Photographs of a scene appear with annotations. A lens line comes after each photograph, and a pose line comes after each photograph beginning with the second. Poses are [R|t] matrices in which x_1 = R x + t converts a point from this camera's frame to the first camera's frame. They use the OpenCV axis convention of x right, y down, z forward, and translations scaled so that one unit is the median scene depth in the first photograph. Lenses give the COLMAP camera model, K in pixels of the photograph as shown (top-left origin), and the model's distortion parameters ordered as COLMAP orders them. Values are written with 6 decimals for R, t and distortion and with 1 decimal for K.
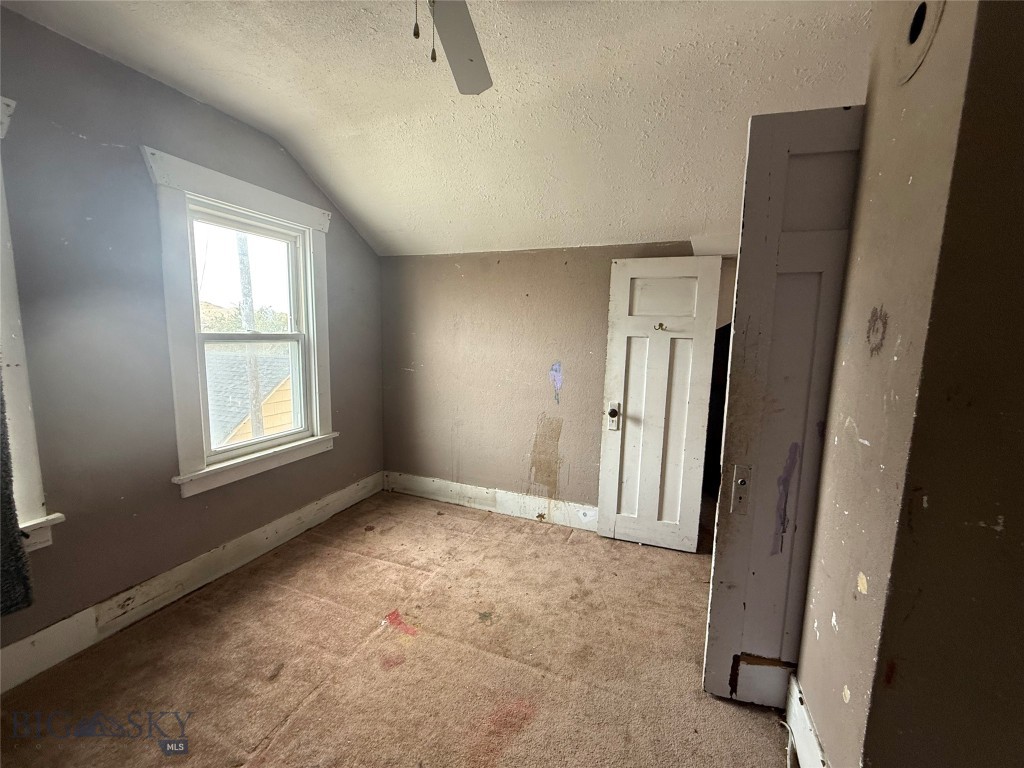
lens RADIAL K [[410.7, 0, 512.0], [0, 410.7, 384.0], [0, 0, 1]] dist [-0.000150, -0.000068]
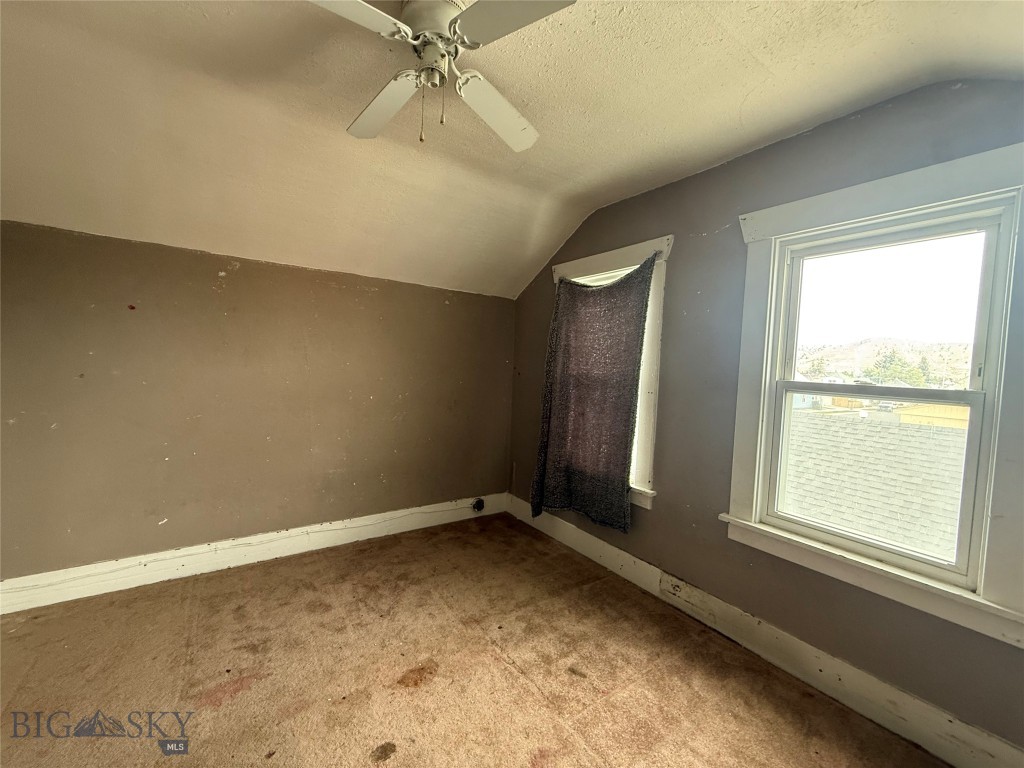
lens RADIAL K [[410.7, 0, 512.0], [0, 410.7, 384.0], [0, 0, 1]] dist [-0.000150, -0.000068]
pose [[-0.561898, -0.011271, -0.827130, 0.350867], [-0.165113, 0.981314, 0.098796, -0.109208], [0.810560, 0.192083, -0.553260, 1.038873]]
